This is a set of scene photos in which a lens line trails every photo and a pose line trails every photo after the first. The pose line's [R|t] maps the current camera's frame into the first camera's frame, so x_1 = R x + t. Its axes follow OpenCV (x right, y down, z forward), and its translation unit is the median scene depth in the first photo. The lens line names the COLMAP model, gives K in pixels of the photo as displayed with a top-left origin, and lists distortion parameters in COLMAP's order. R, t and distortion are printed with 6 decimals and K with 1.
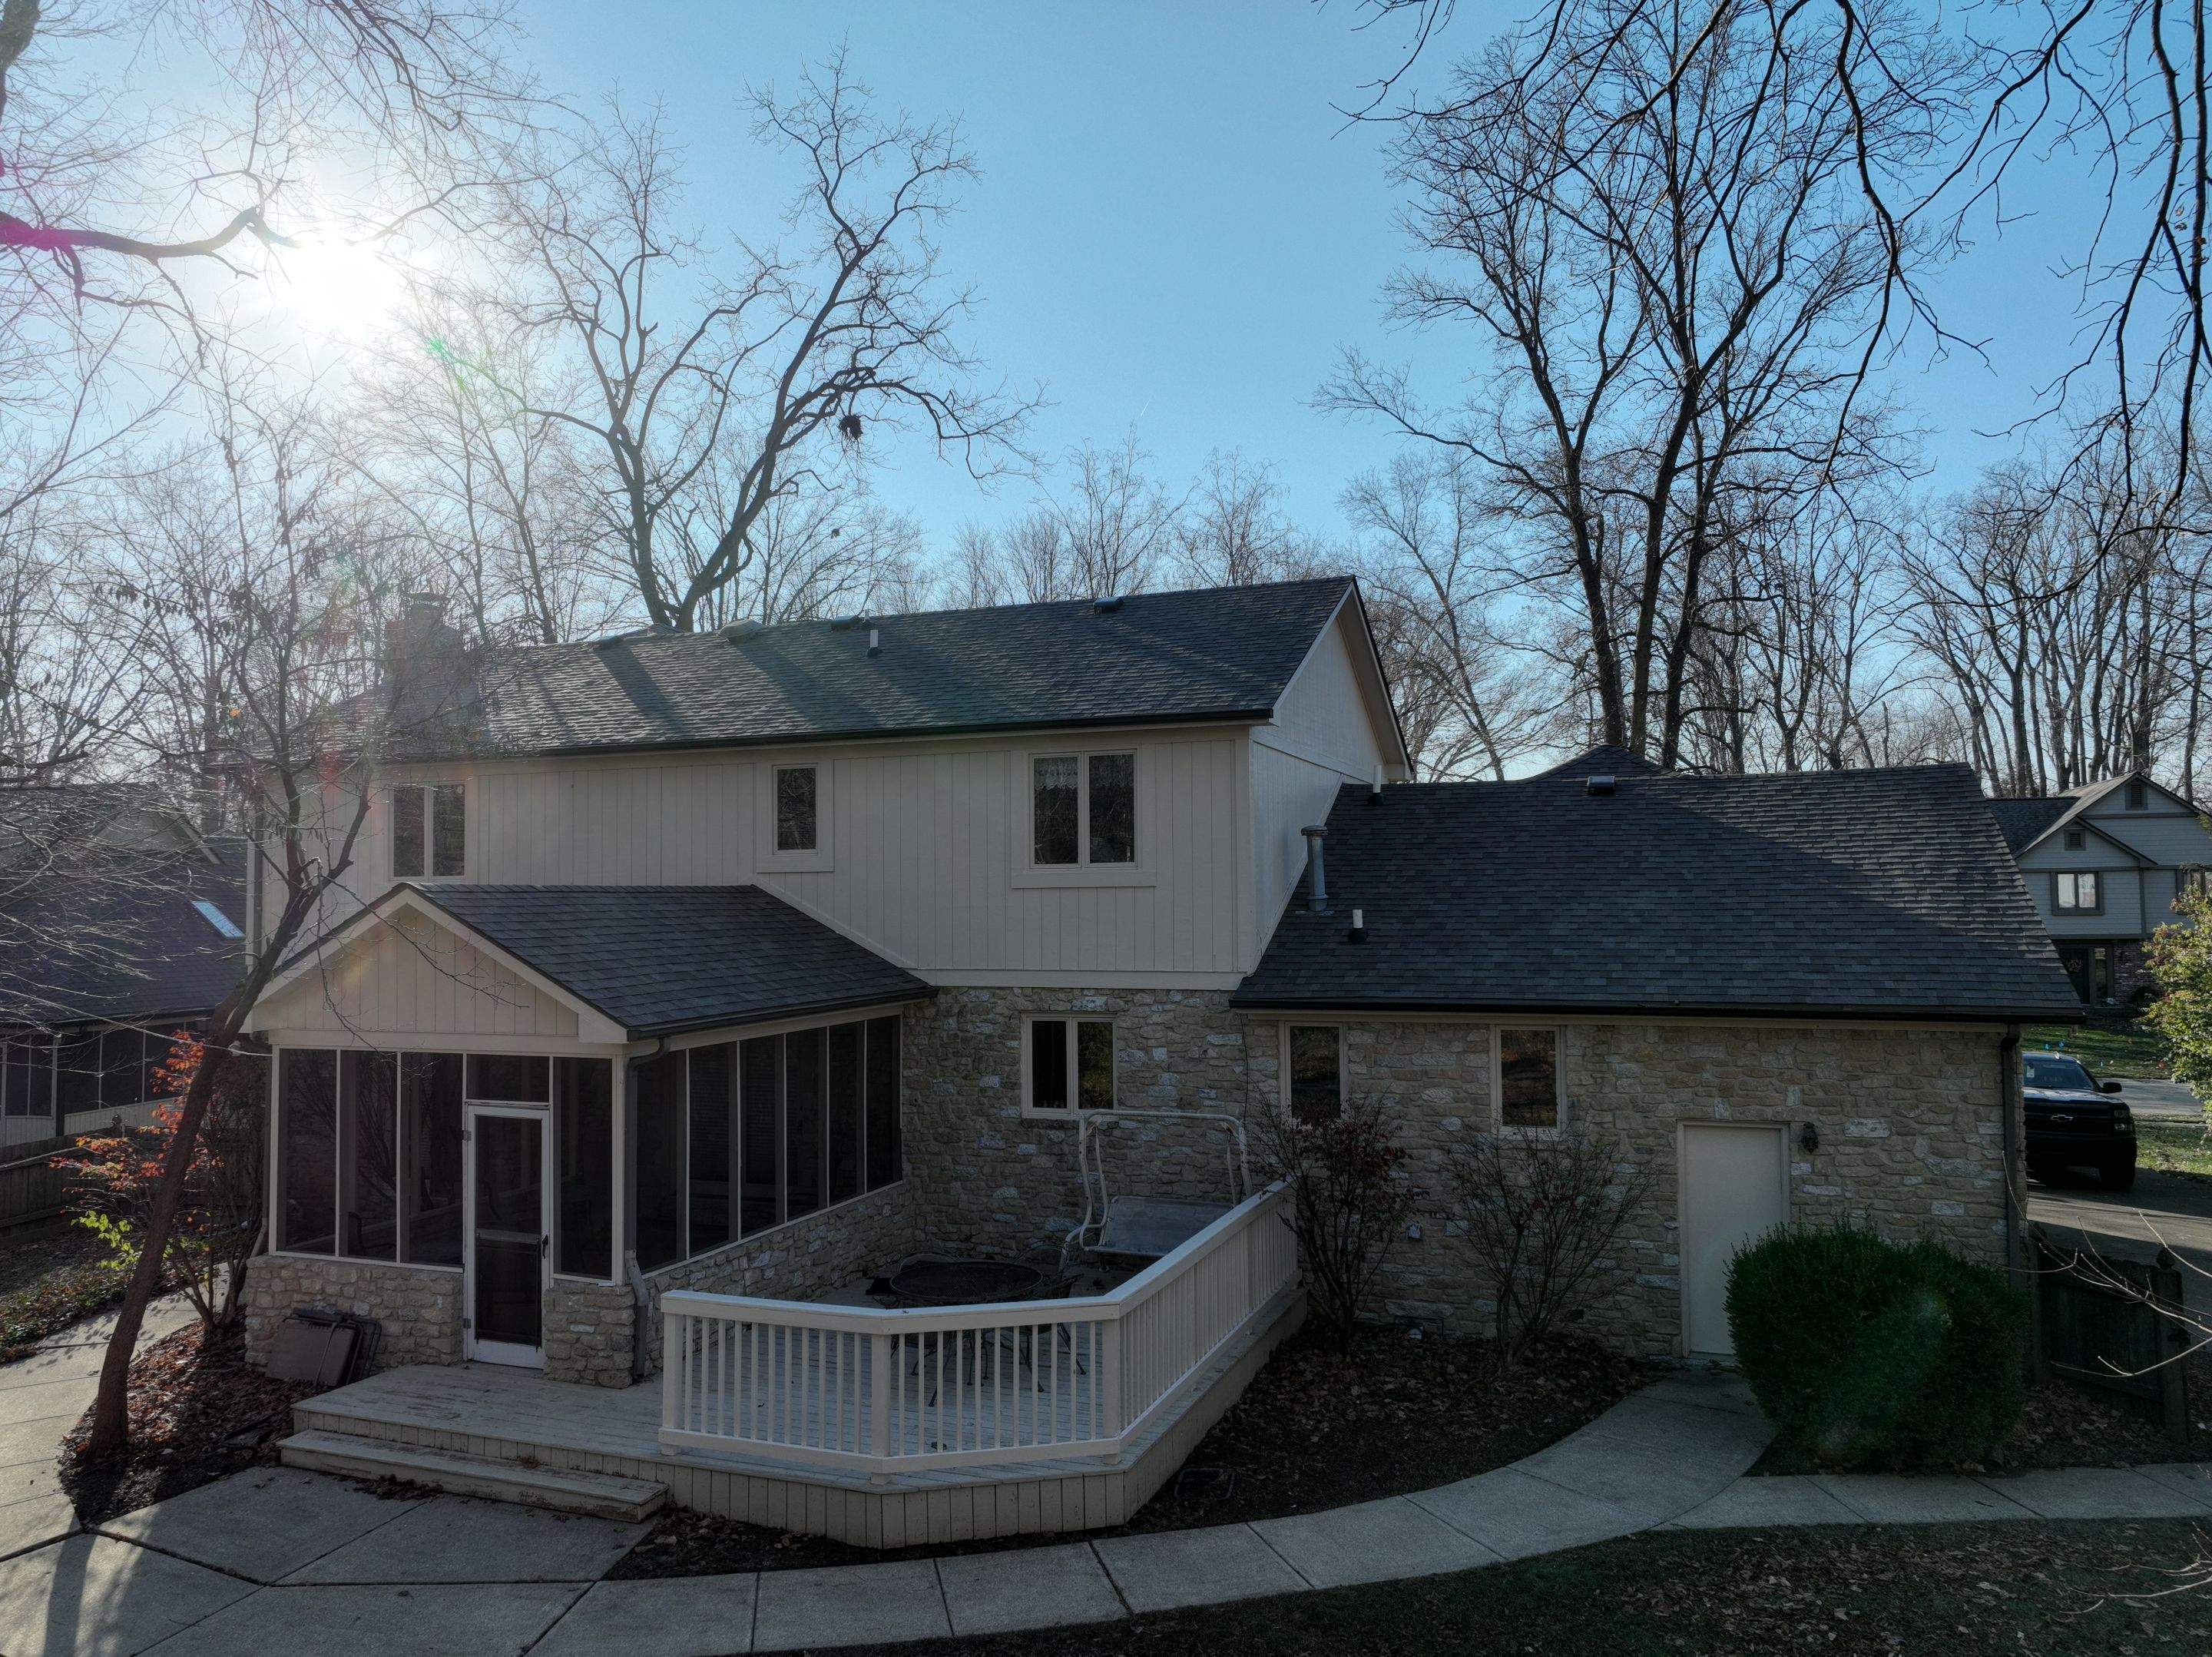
lens RADIAL K [[1548.7, 0, 1107.7], [0, 1548.7, 830.5], [0, 0, 1]] dist [0.003151, -0.000803]
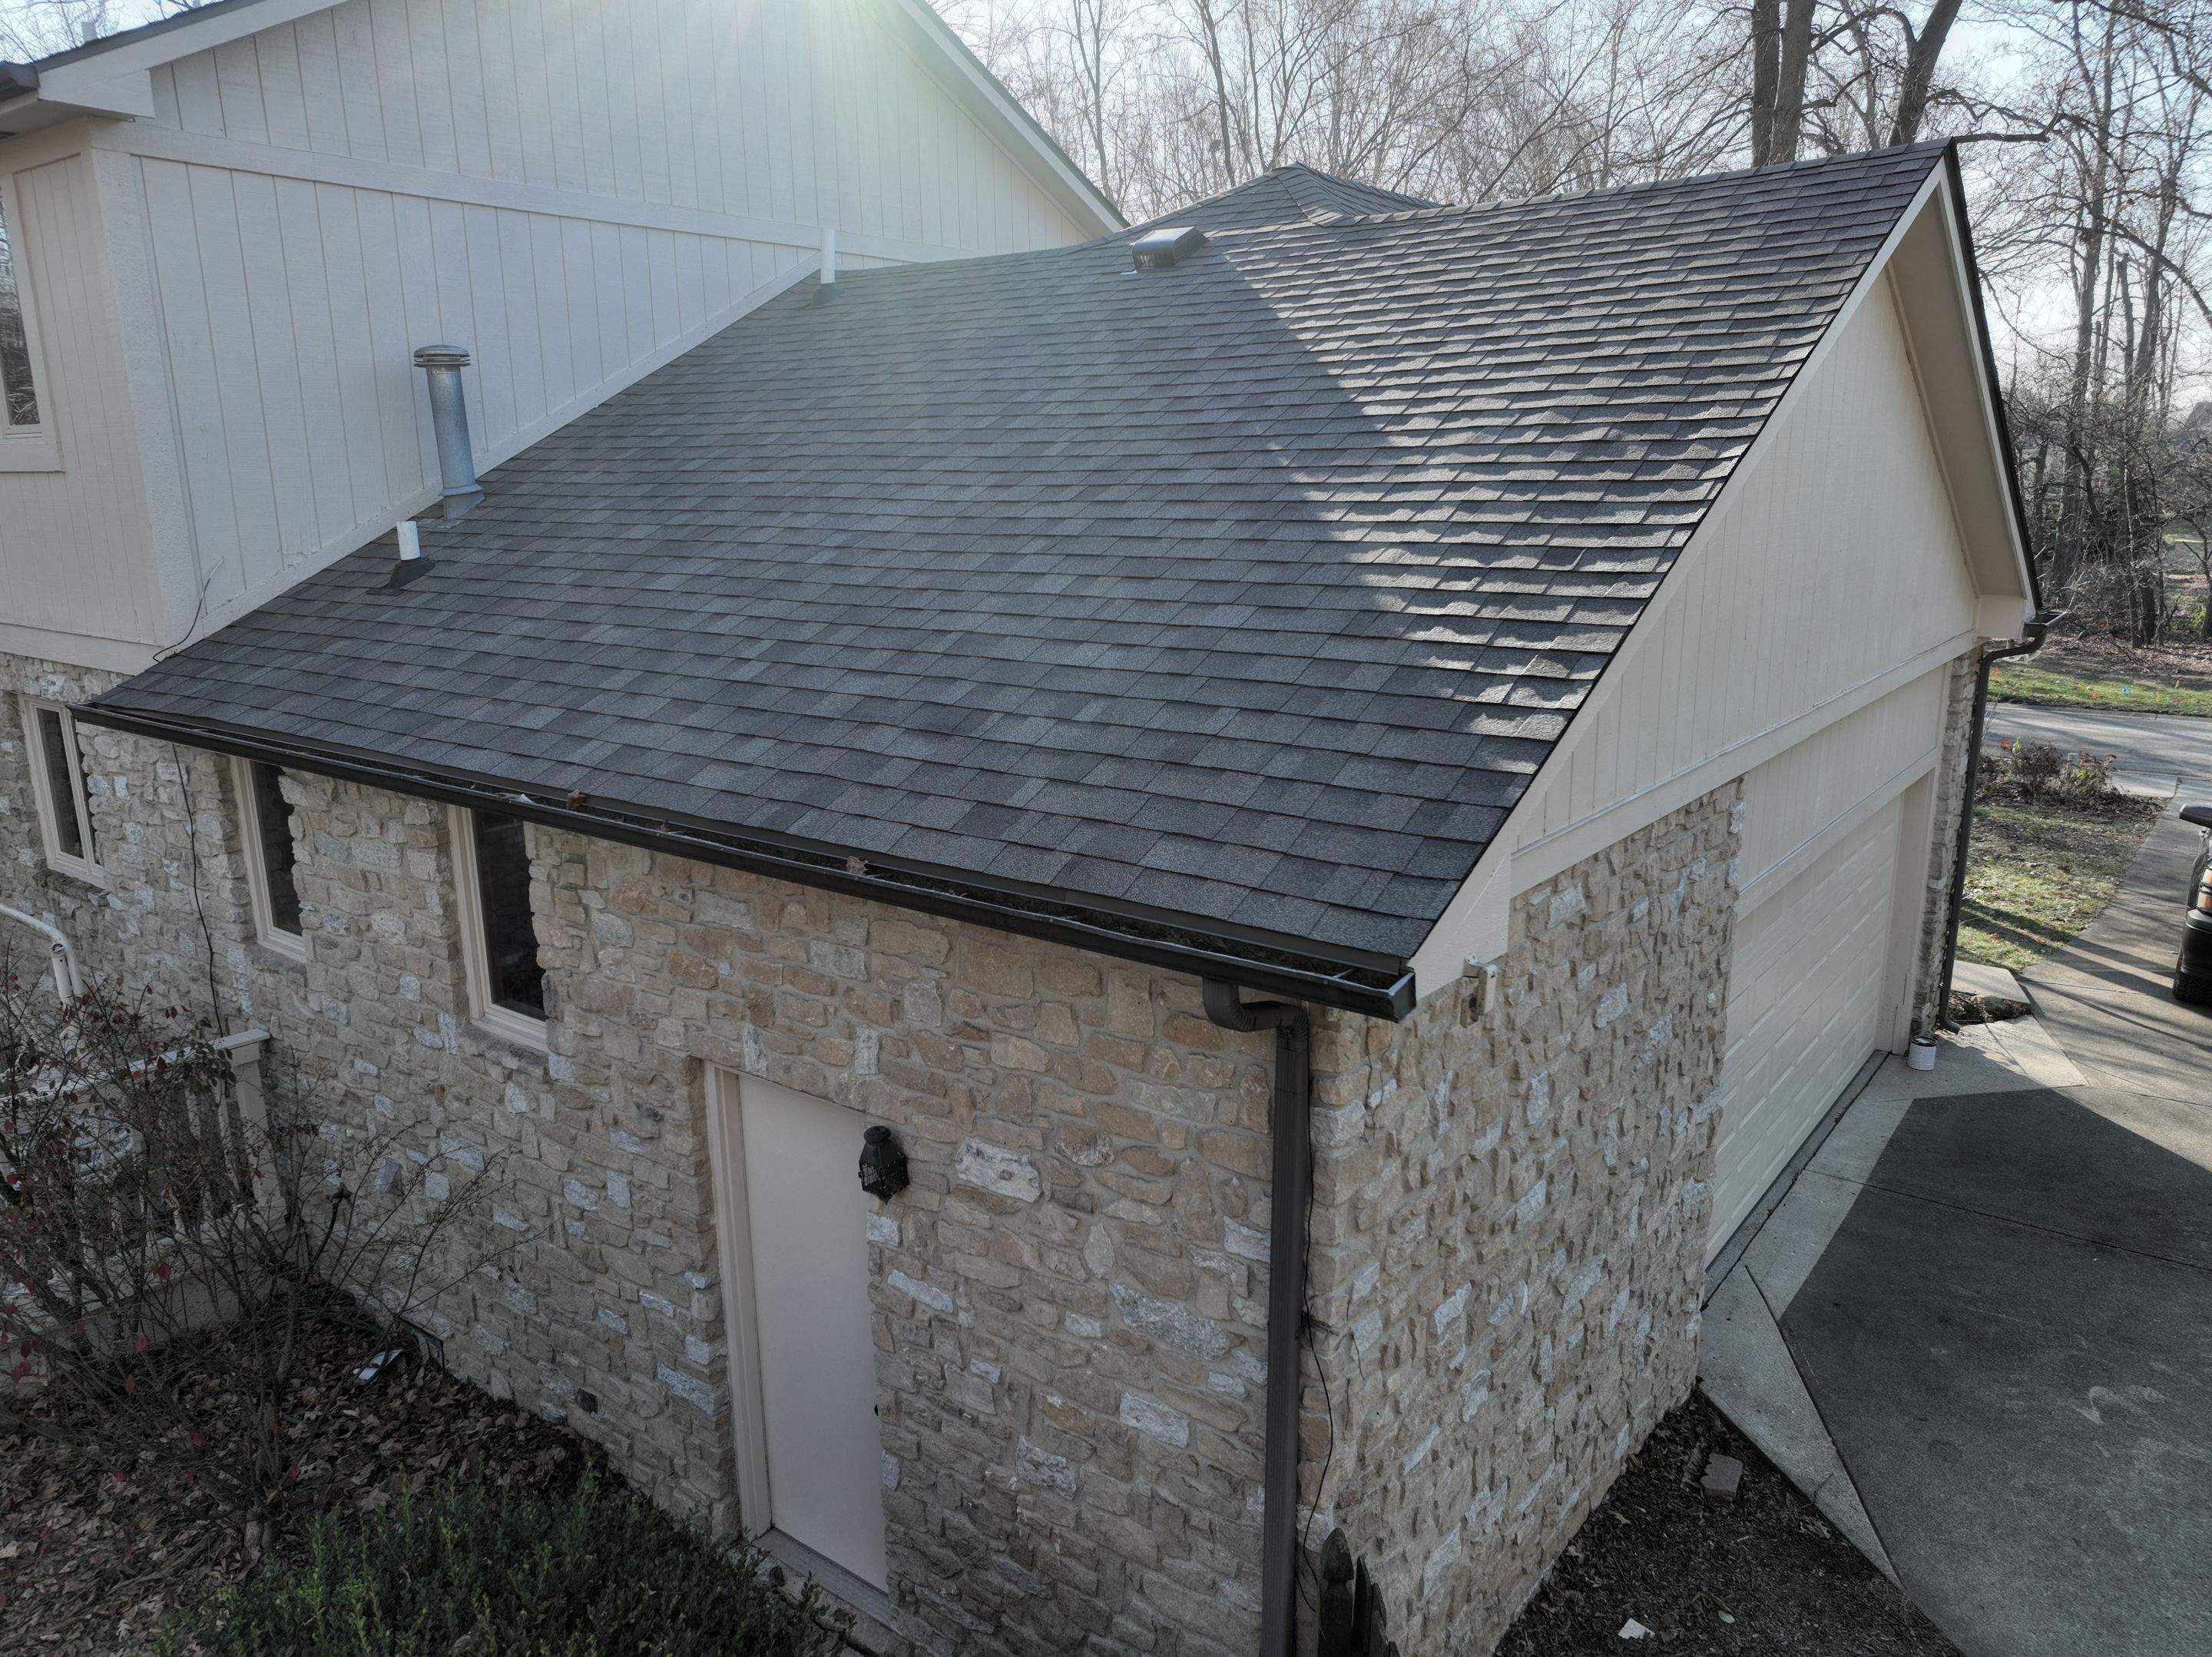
lens RADIAL K [[1550.6, 0, 1108.3], [0, 1550.6, 830.1], [0, 0, 1]] dist [0.002295, 0.003838]
pose [[0.957779, 0.066683, -0.279667, 0.584429], [0.012701, 0.961969, 0.272865, 0.015939], [0.287226, -0.264896, 0.920506, 0.662676]]
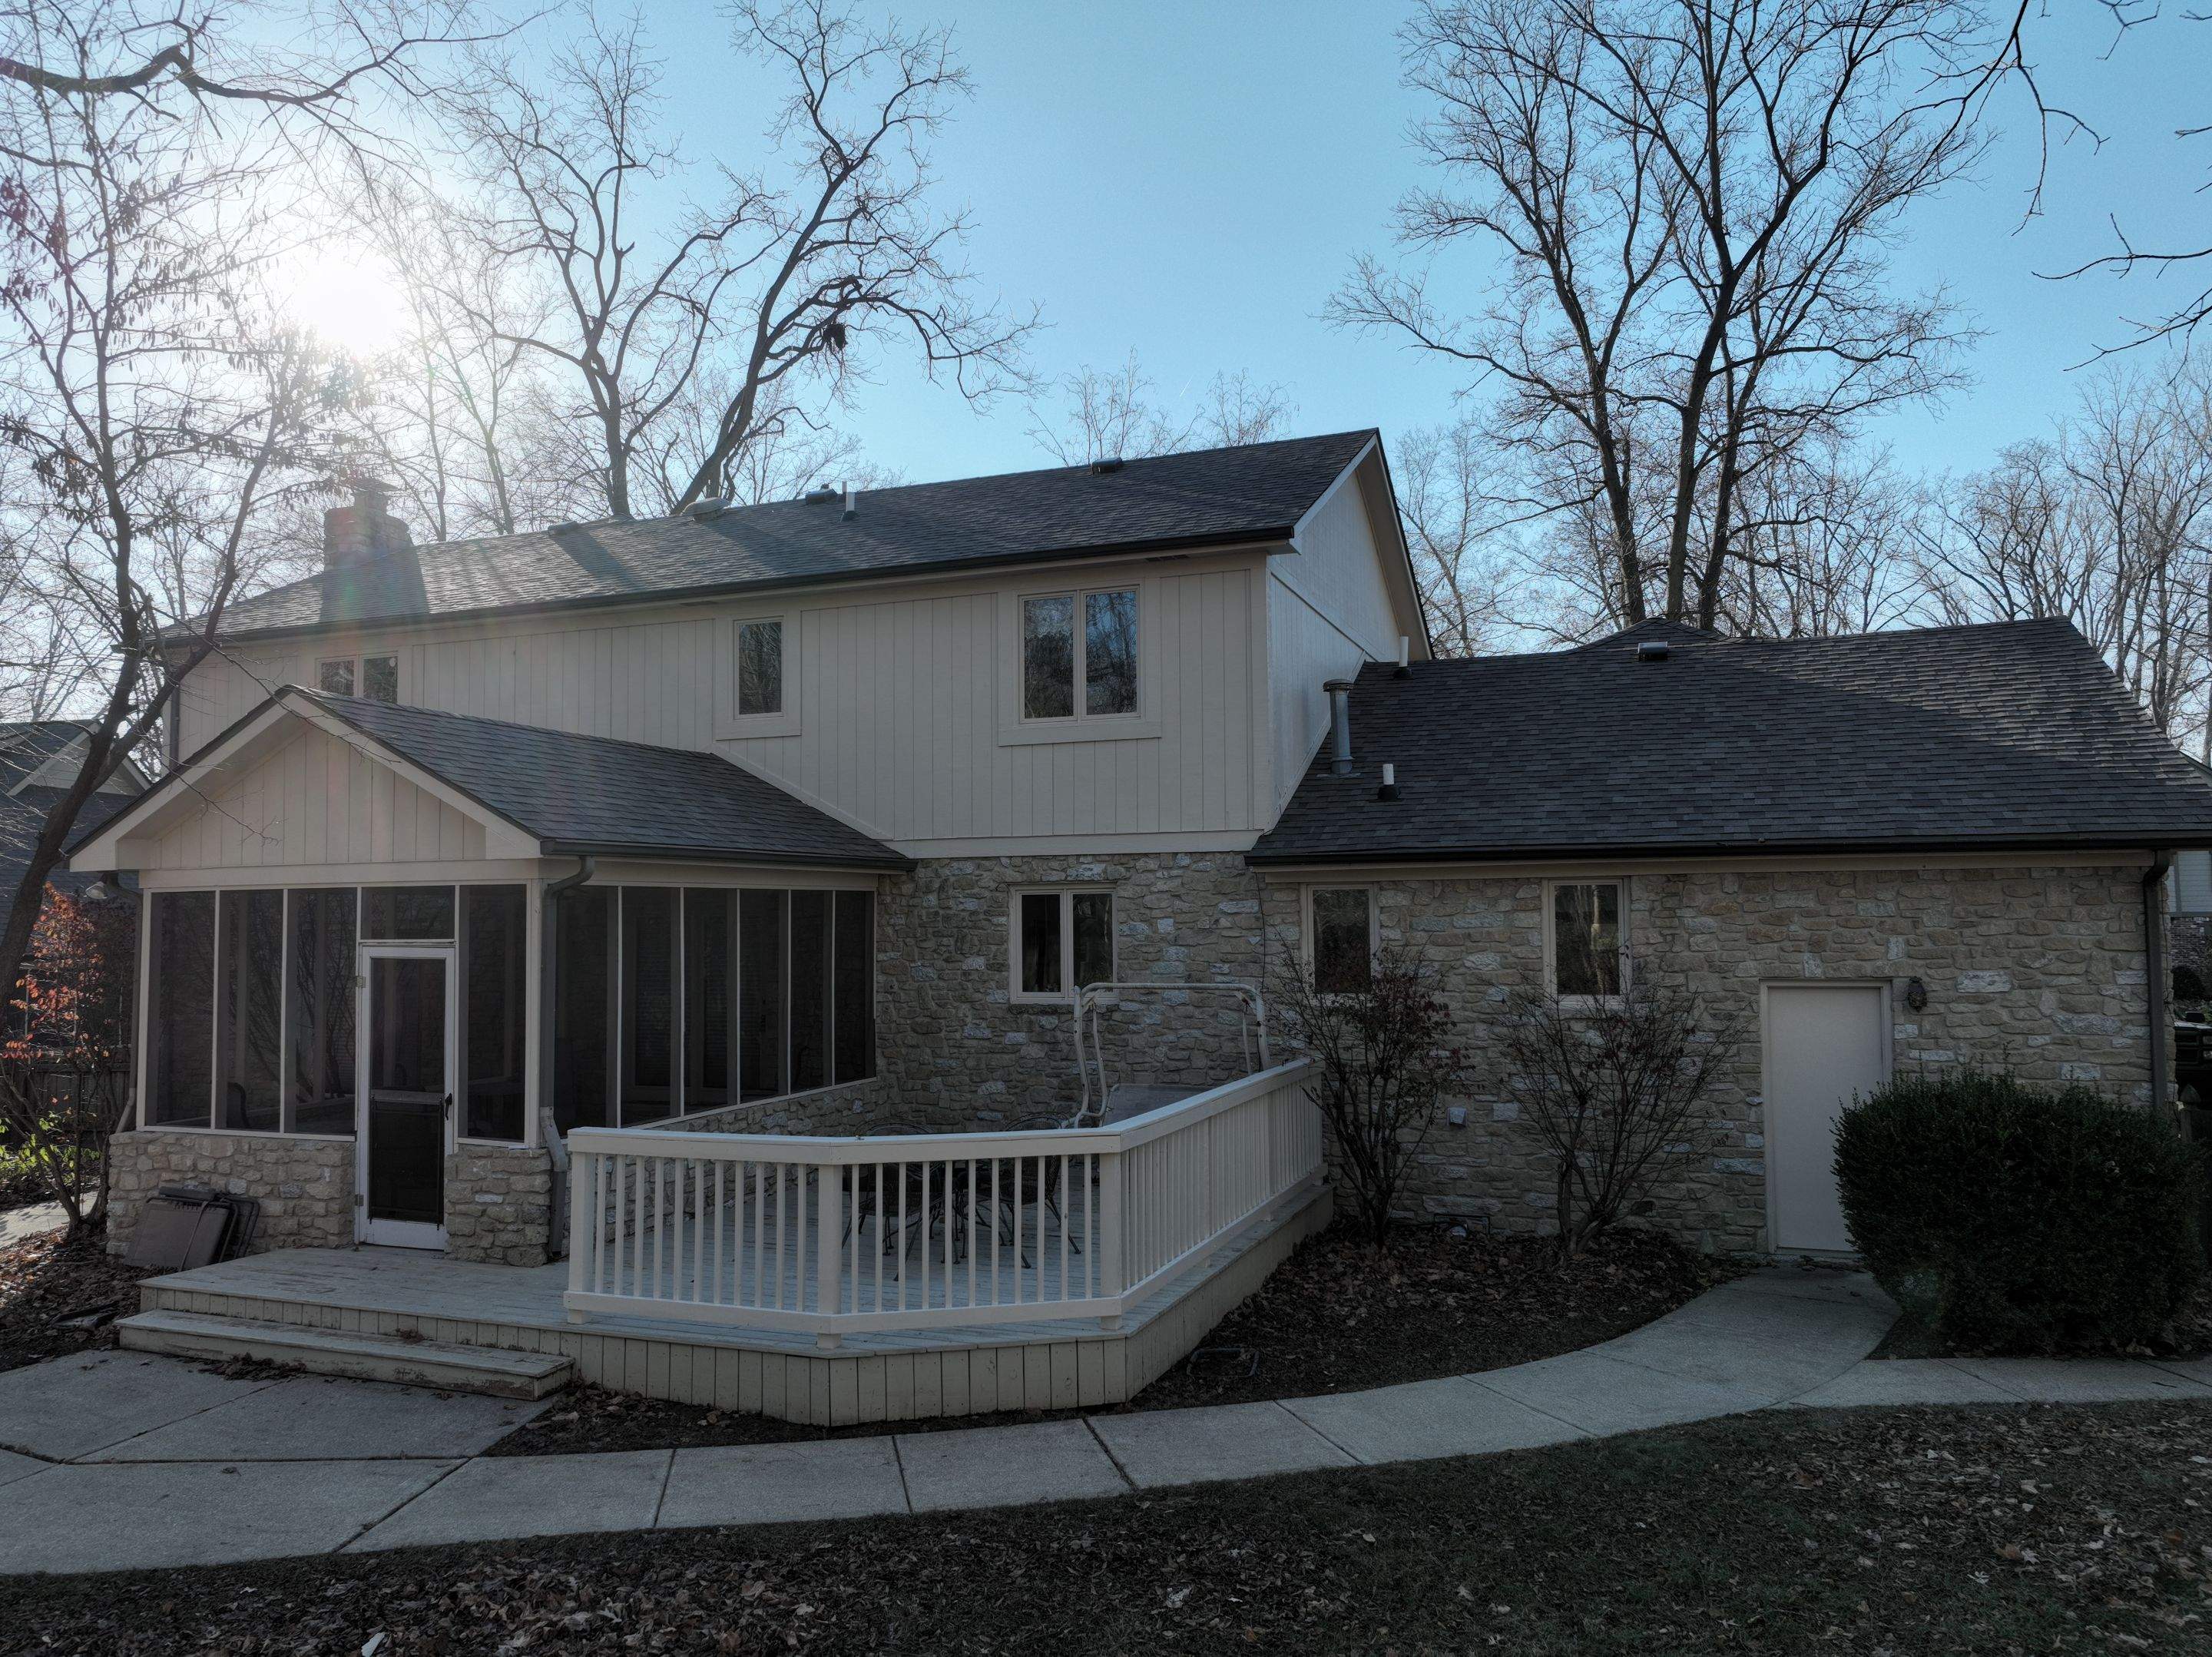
lens RADIAL K [[1550.6, 0, 1108.3], [0, 1550.6, 830.1], [0, 0, 1]] dist [0.002295, 0.003838]
pose [[1.000000, 0.000163, 0.000752, 0.000330], [-0.000154, 0.999917, -0.012849, 0.113276], [-0.000754, 0.012849, 0.999917, 0.126597]]
